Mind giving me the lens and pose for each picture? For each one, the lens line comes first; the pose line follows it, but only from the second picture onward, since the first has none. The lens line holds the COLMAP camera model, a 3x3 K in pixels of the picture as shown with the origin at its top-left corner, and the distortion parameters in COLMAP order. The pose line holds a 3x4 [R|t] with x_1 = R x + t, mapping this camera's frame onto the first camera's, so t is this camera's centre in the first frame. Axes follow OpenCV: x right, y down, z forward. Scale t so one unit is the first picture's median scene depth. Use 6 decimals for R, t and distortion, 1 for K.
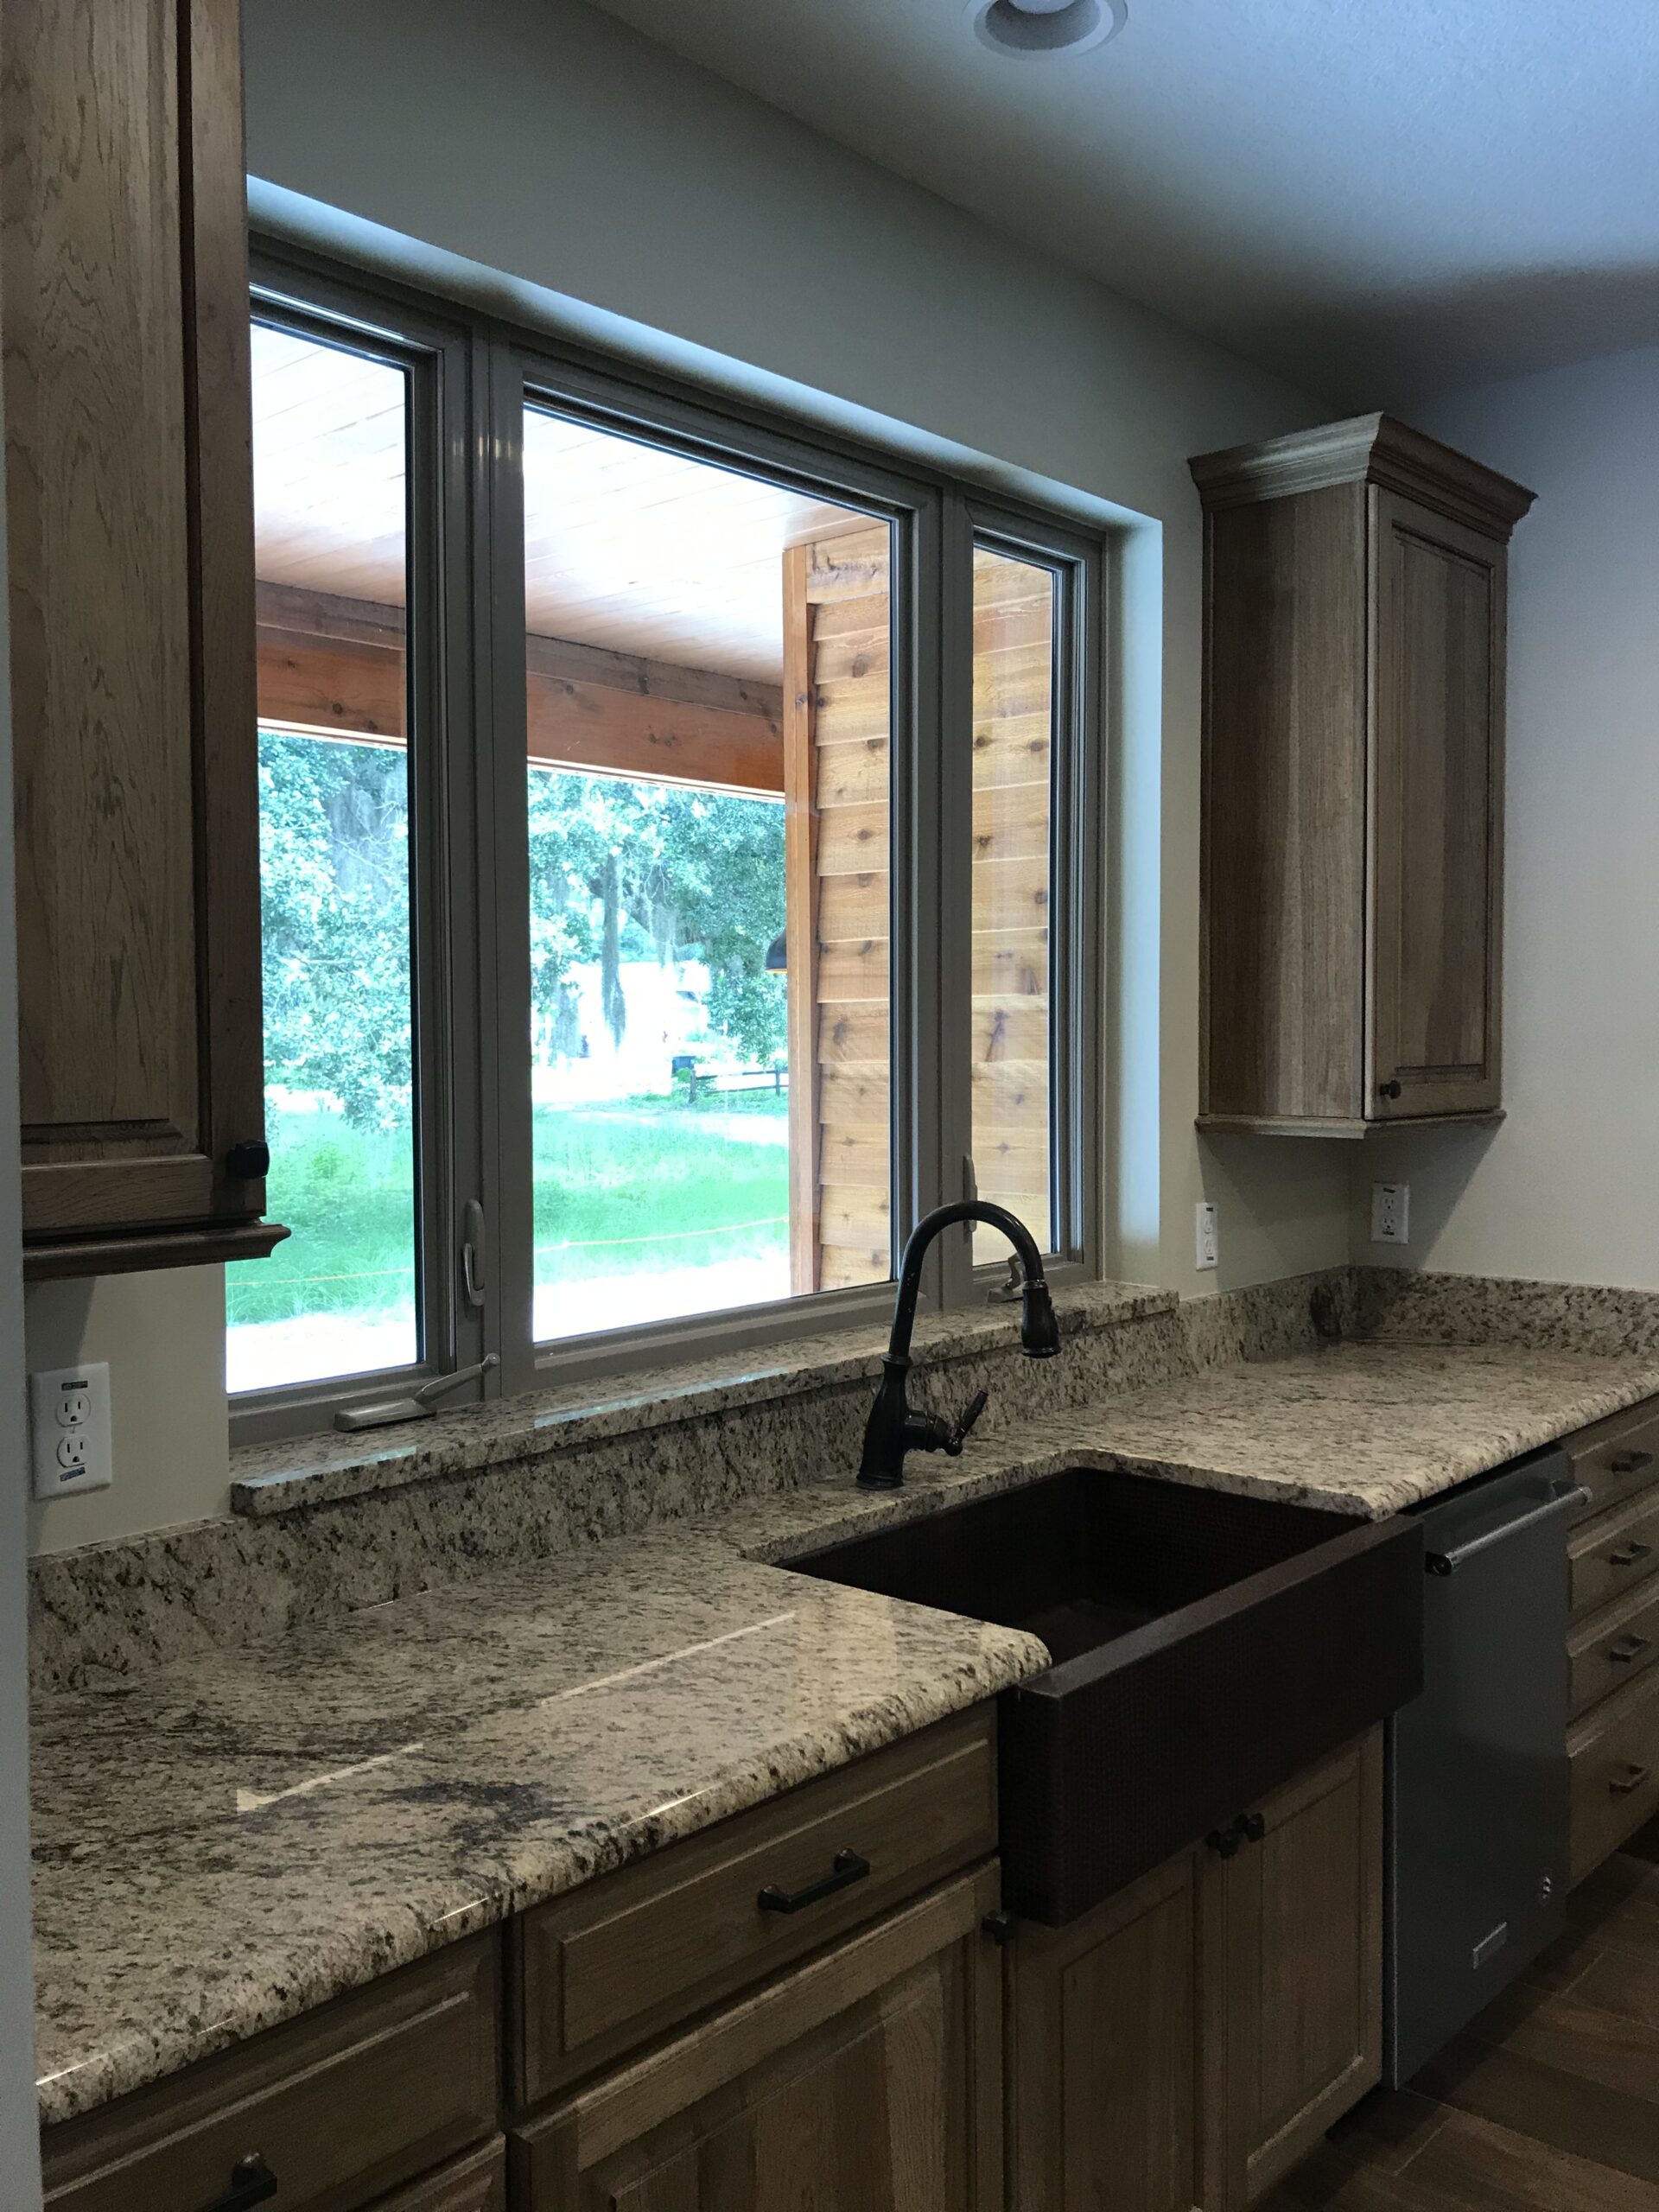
lens RADIAL K [[1834.2, 0, 838.8], [0, 1834.2, 1075.1], [0, 0, 1]] dist [0.008250, 0.006218]
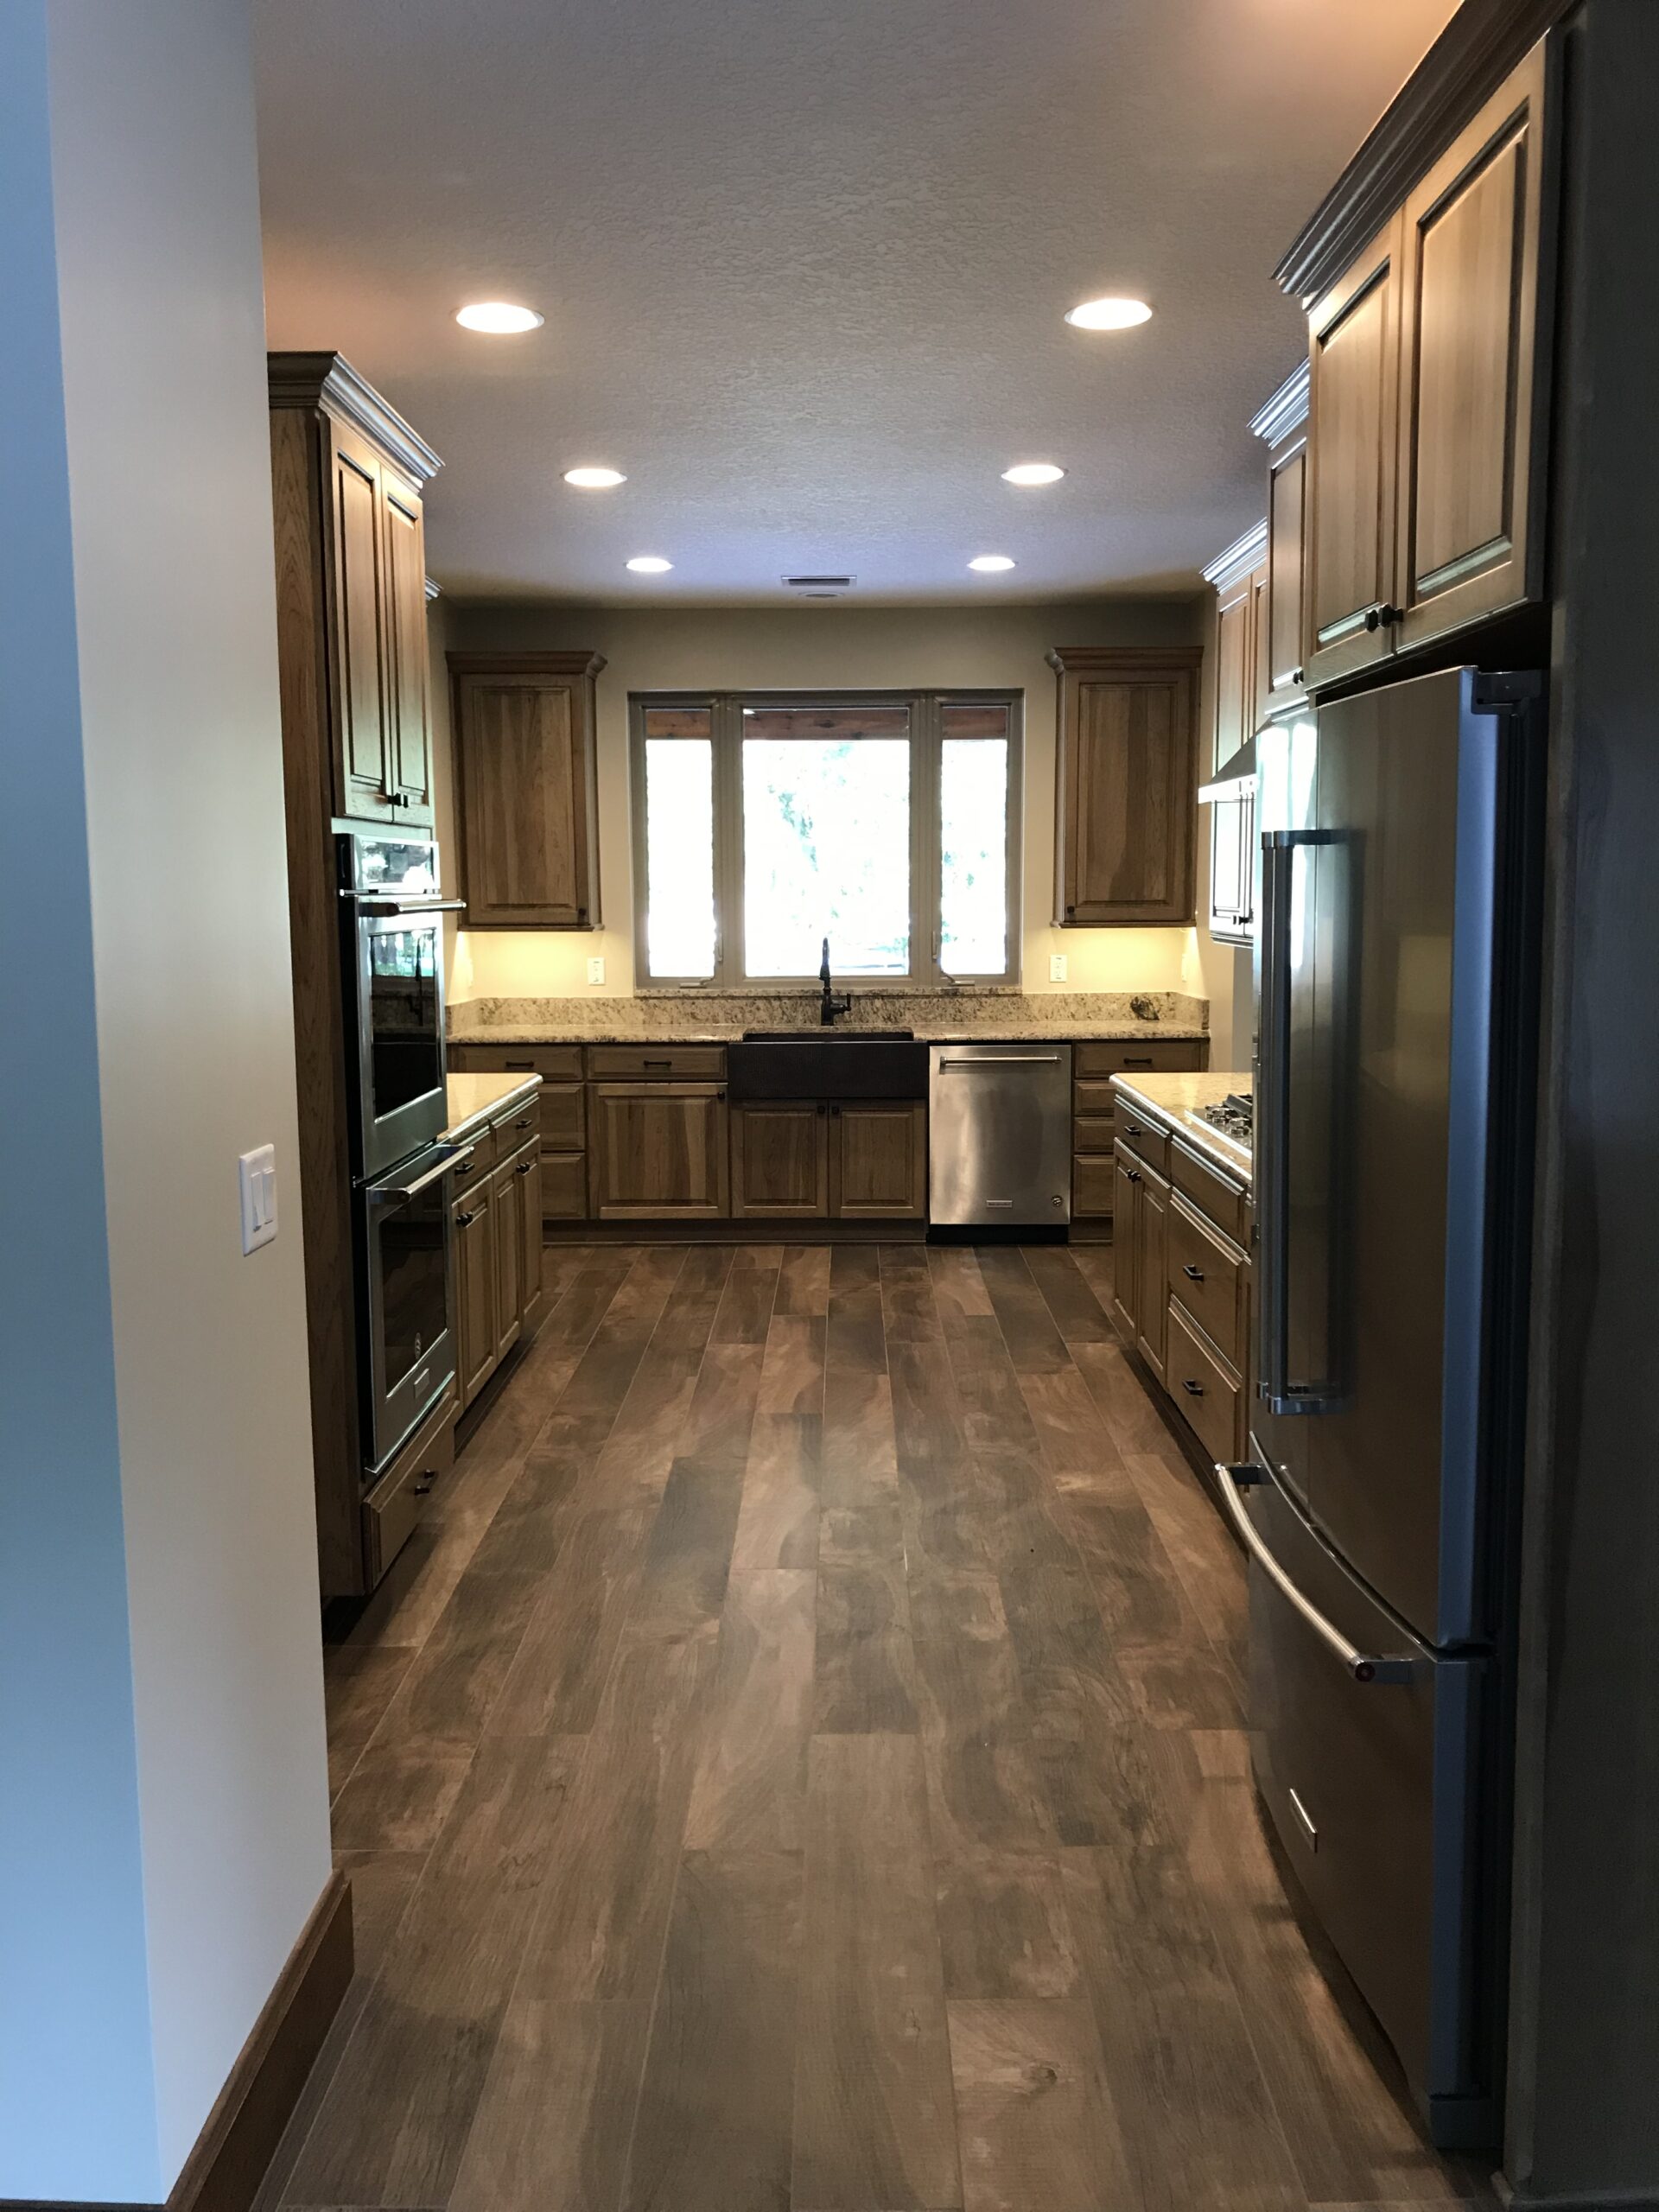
lens RADIAL K [[1834.2, 0, 838.8], [0, 1834.2, 1075.1], [0, 0, 1]] dist [0.008250, 0.006218]
pose [[0.661327, 0.082084, -0.745593, 3.272249], [-0.022530, 0.995720, 0.089636, 0.018496], [0.749759, -0.042481, 0.660346, -1.542693]]
